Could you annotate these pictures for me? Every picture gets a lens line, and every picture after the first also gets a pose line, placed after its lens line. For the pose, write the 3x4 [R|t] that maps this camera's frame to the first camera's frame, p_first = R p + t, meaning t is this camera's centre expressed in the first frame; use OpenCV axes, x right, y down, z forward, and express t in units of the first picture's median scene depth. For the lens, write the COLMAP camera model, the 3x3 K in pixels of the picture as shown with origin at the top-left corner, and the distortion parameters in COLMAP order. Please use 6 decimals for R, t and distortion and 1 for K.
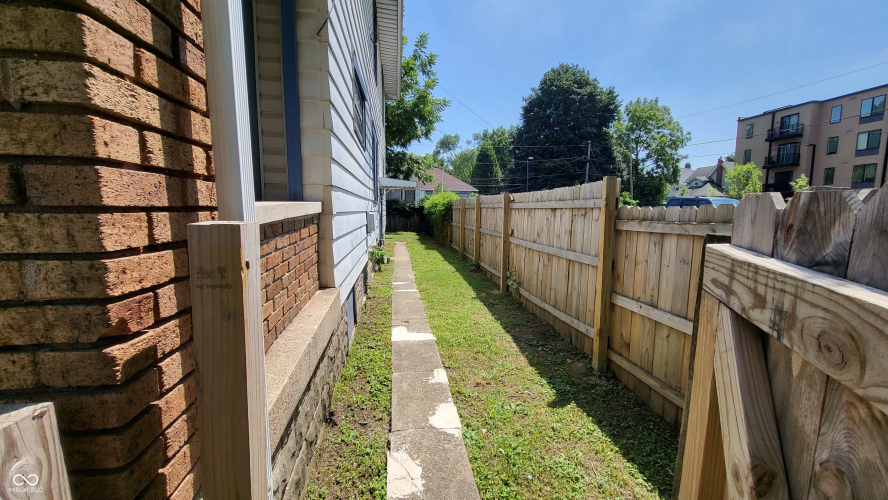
lens RADIAL K [[350.3, 0, 443.9], [0, 350.3, 247.4], [0, 0, 1]] dist [0.000450, -0.000059]
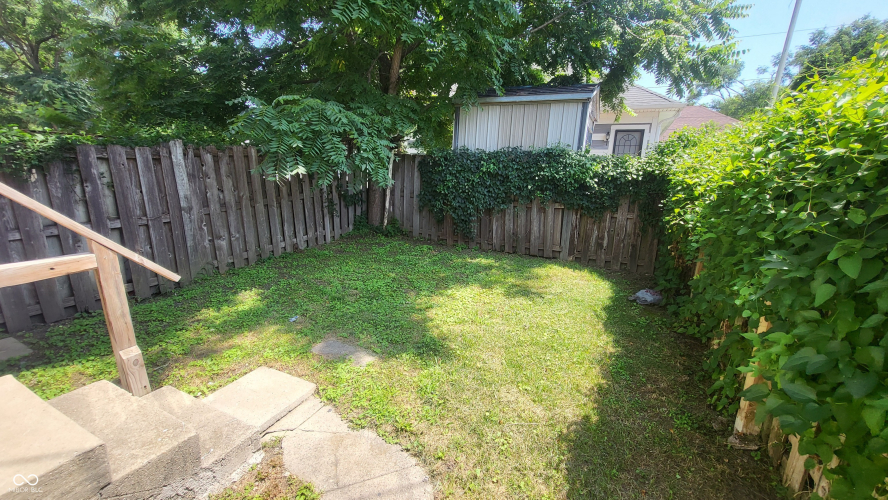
lens RADIAL K [[350.3, 0, 443.9], [0, 350.3, 247.4], [0, 0, 1]] dist [0.000450, -0.000059]
pose [[0.825236, 0.129953, -0.549635, -0.041901], [-0.079857, 0.990240, 0.114228, -0.075084], [0.559114, -0.050373, 0.827559, 0.648432]]
